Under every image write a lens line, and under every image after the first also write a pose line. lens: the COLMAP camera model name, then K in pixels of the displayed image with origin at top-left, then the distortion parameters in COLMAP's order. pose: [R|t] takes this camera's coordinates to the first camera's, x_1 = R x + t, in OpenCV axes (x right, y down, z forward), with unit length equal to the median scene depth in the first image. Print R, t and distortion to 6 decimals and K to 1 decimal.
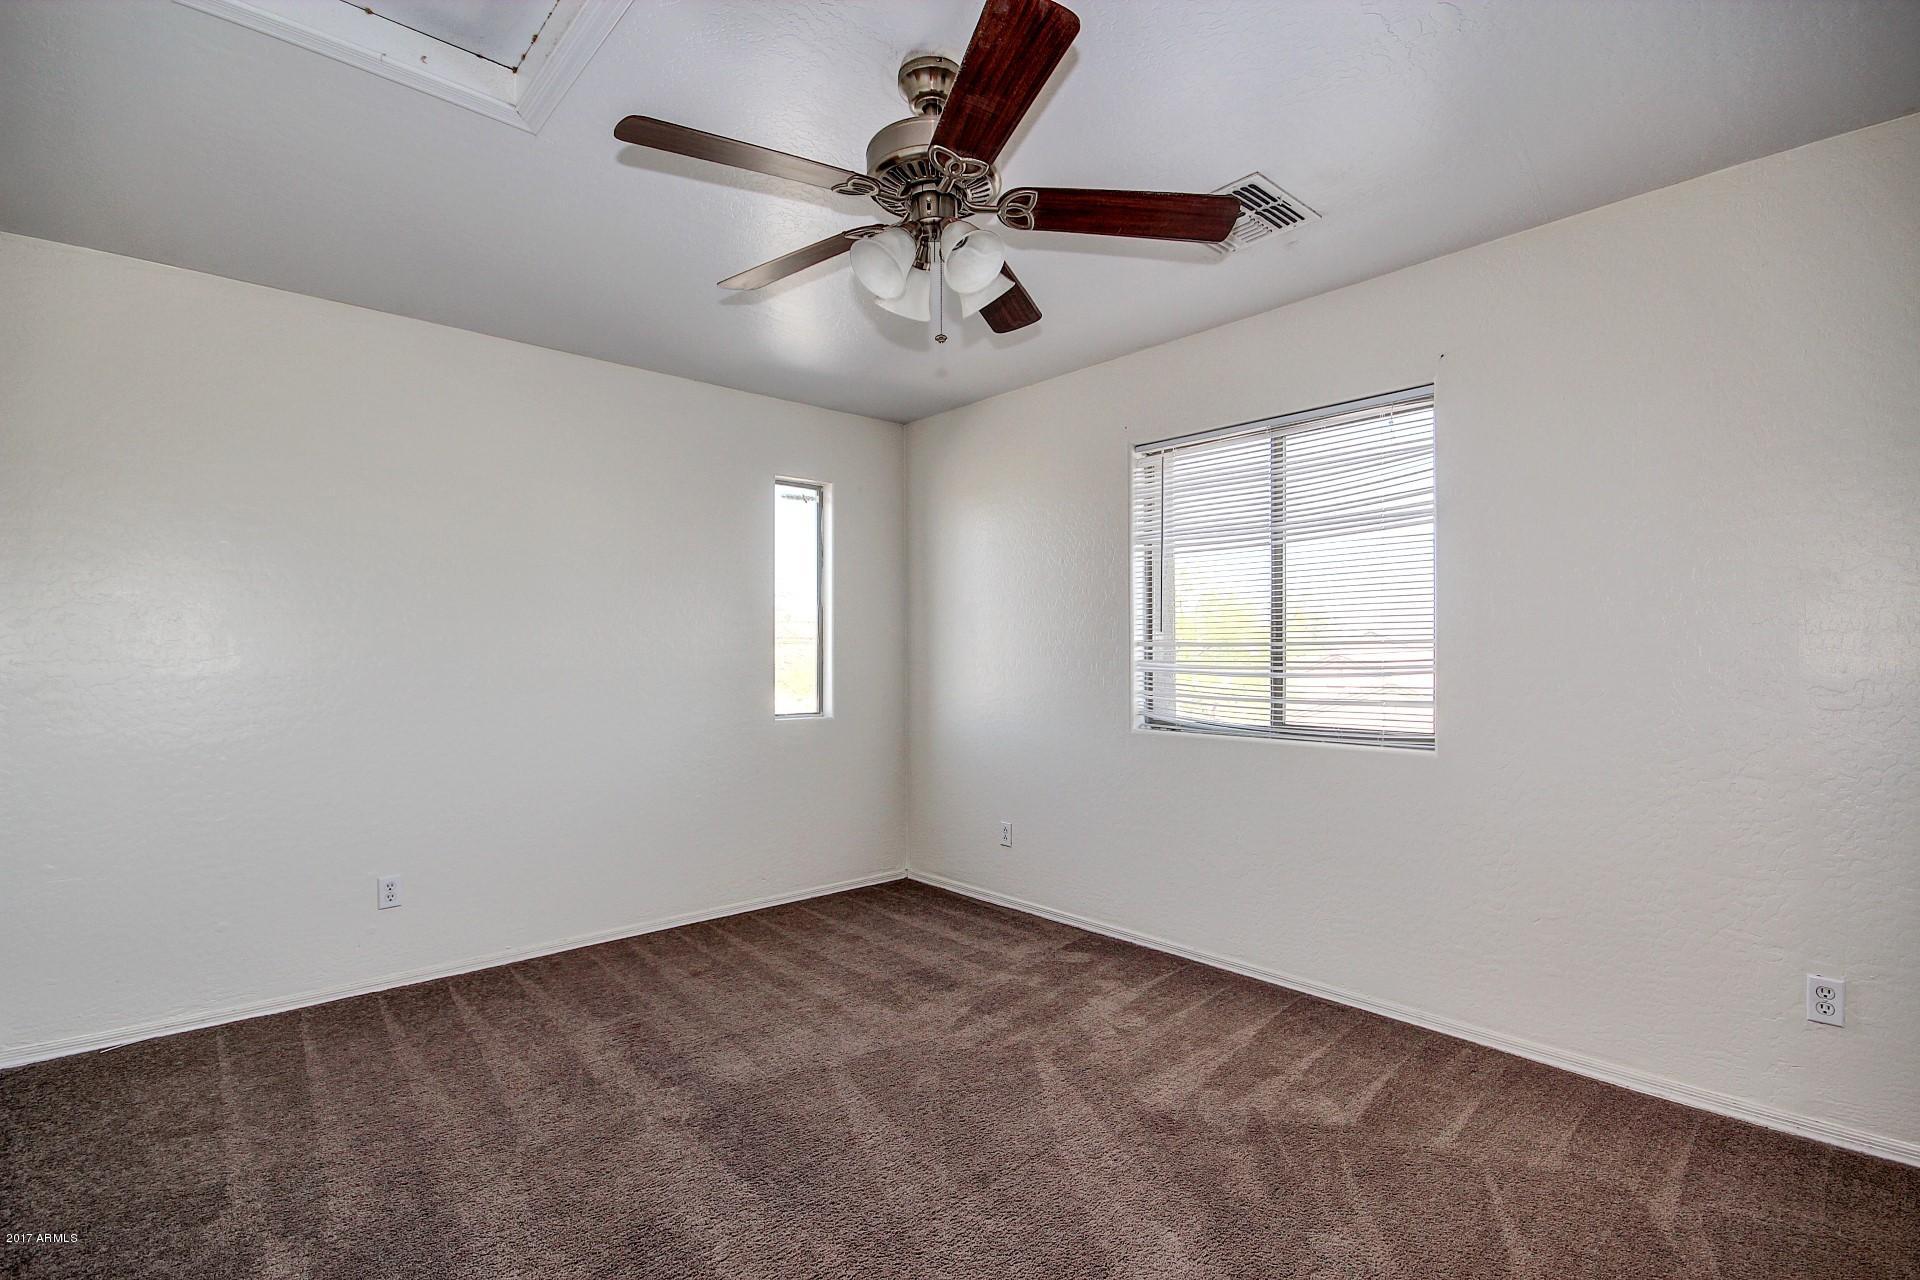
lens RADIAL K [[890.0, 0, 963.9], [0, 890.0, 648.2], [0, 0, 1]] dist [0.000296, -0.001852]
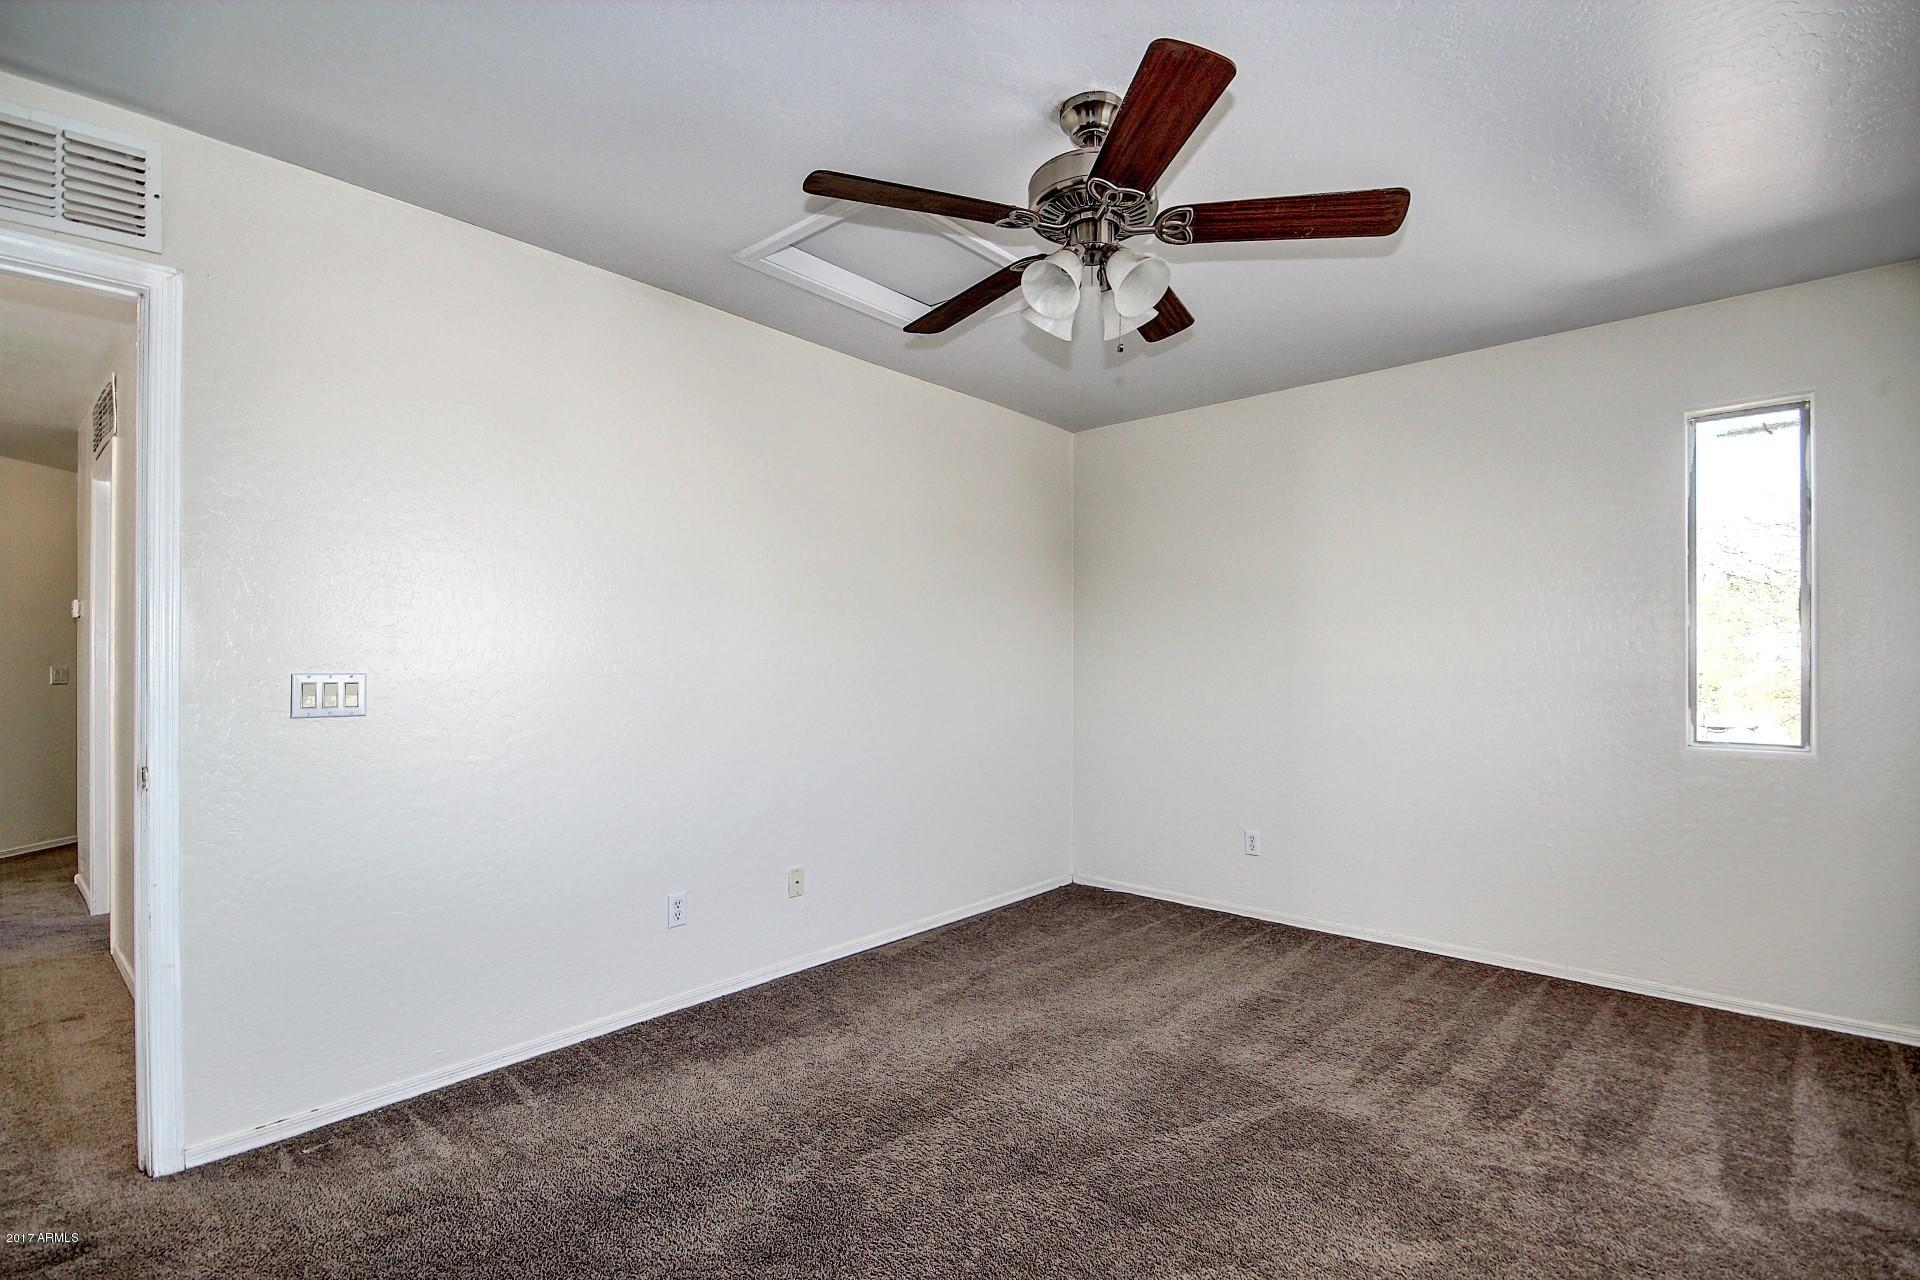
lens RADIAL K [[890.0, 0, 963.4], [0, 890.0, 648.5], [0, 0, 1]] dist [0.000296, -0.001852]
pose [[0.108874, -0.010381, -0.994001, 0.564131], [0.013508, 0.999869, -0.008963, -0.003232], [0.993964, -0.012451, 0.109000, 0.417536]]
